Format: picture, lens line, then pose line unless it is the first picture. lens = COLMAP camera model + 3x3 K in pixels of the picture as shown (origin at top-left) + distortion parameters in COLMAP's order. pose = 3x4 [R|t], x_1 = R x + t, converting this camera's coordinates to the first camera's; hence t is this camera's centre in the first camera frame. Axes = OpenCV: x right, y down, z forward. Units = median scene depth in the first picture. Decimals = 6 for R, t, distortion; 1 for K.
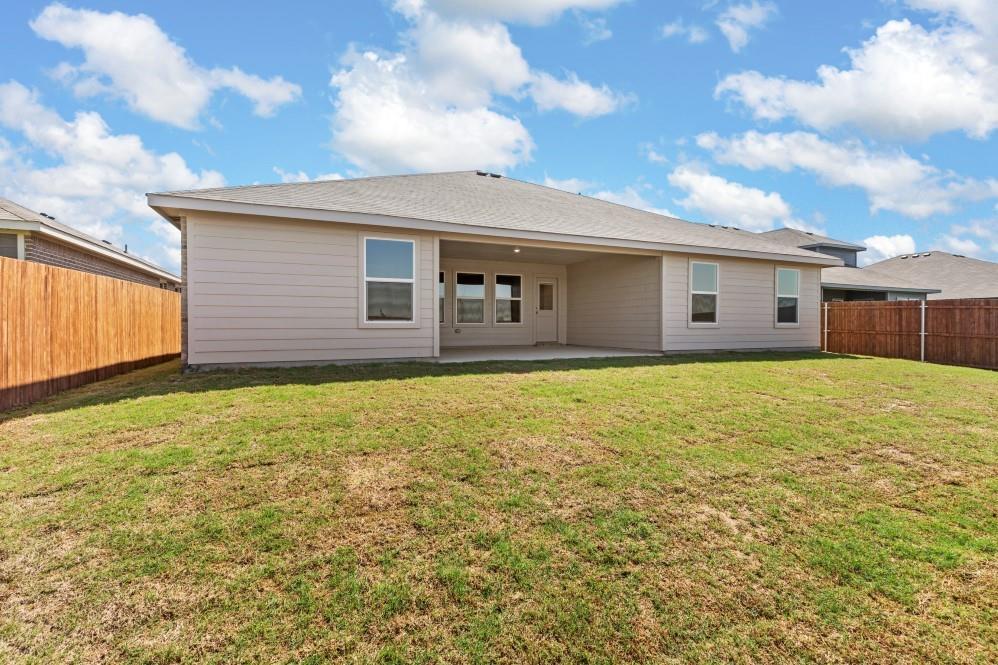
lens RADIAL K [[447.0, 0, 505.4], [0, 447.0, 331.1], [0, 0, 1]] dist [0.008692, -0.001741]
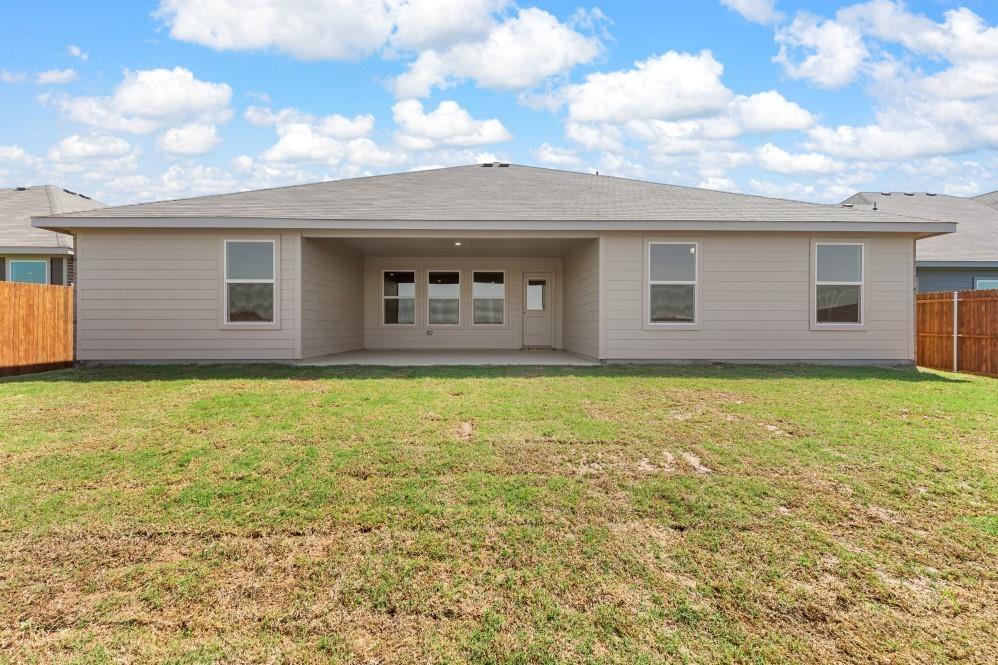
lens RADIAL K [[447.0, 0, 498.6], [0, 447.0, 331.5], [0, 0, 1]] dist [0.008692, -0.001741]
pose [[0.924887, 0.003549, -0.380225, 0.475723], [-0.004917, 0.999984, -0.002626, -0.001496], [0.380210, 0.004298, 0.924890, 0.210517]]
